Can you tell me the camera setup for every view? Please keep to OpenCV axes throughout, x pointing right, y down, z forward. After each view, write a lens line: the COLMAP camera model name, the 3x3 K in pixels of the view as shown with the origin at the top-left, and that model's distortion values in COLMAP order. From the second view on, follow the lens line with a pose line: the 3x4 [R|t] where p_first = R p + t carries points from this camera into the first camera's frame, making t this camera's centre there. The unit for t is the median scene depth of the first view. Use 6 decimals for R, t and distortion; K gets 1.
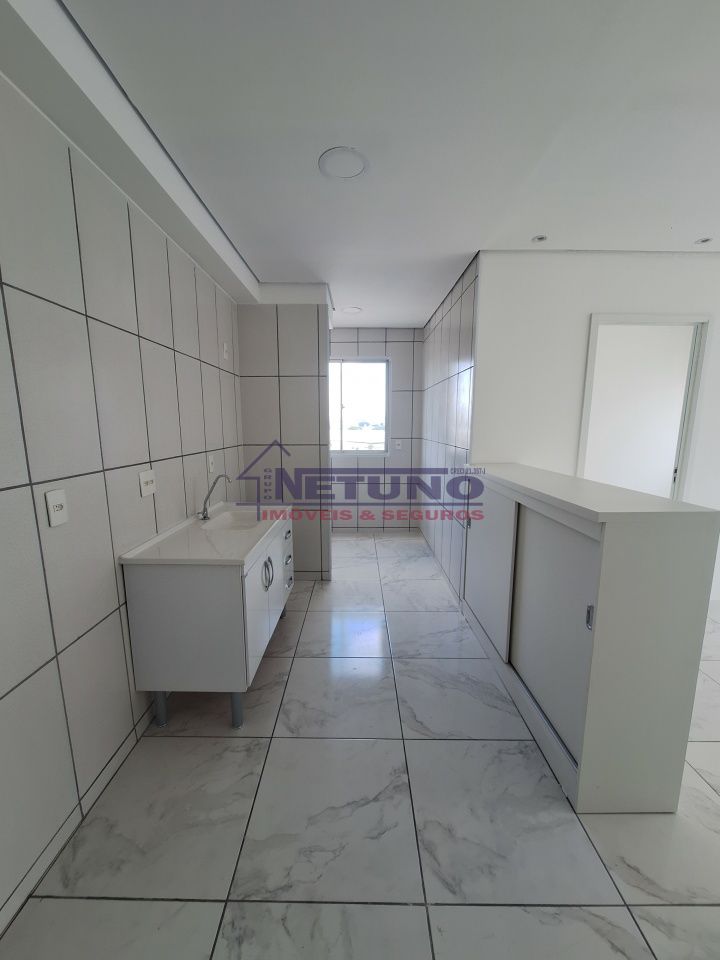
lens RADIAL K [[385.3, 0, 355.2], [0, 385.3, 482.7], [0, 0, 1]] dist [0.007154, 0.000546]
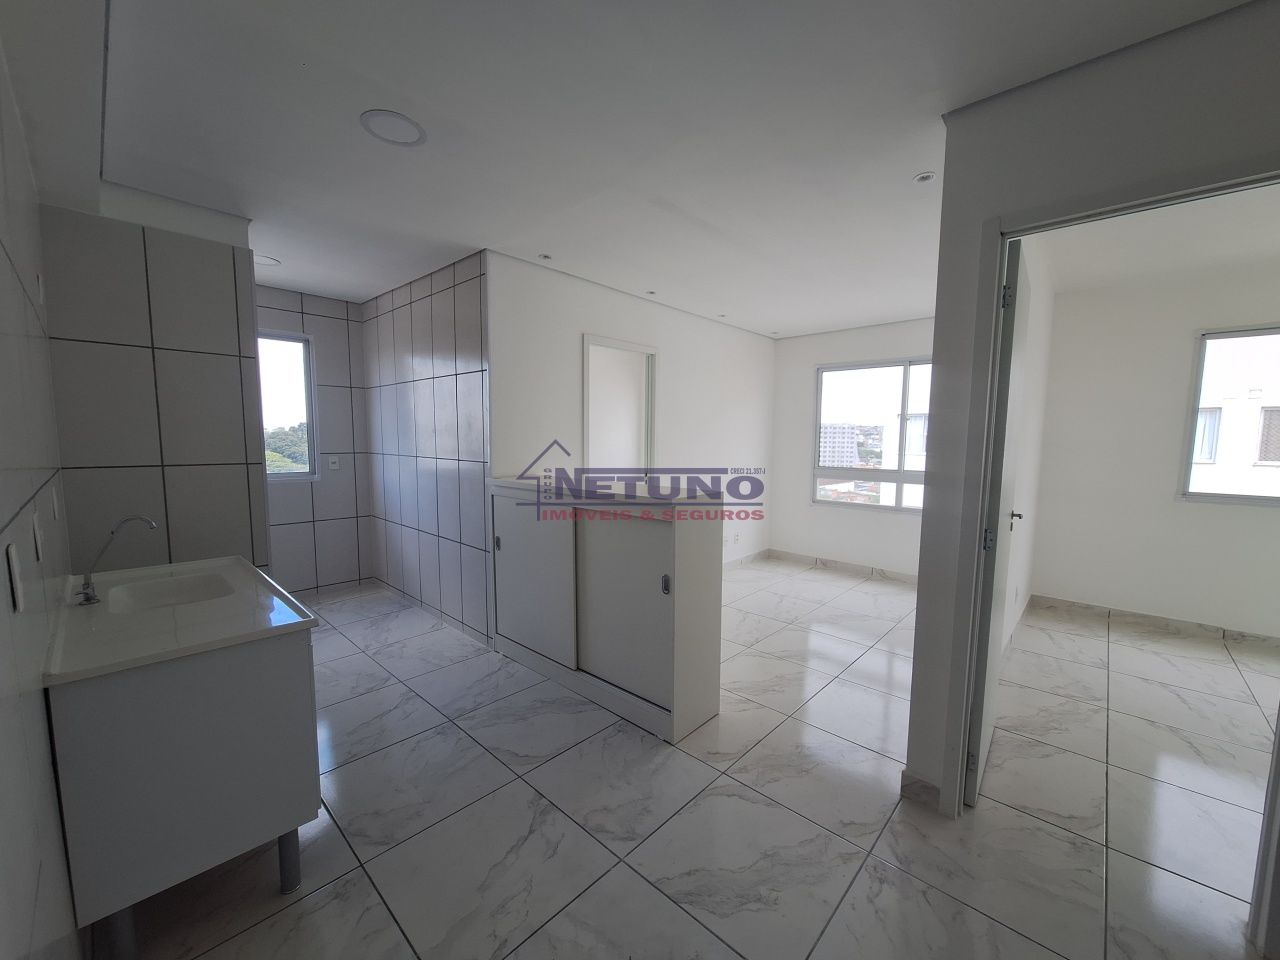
lens RADIAL K [[513.7, 0, 652.3], [0, 513.7, 484.0], [0, 0, 1]] dist [0.007154, 0.000546]
pose [[0.663839, -0.061783, 0.745319, -0.441302], [0.106044, 0.994289, -0.012030, 0.023773], [-0.740319, 0.087023, 0.666600, -0.079017]]
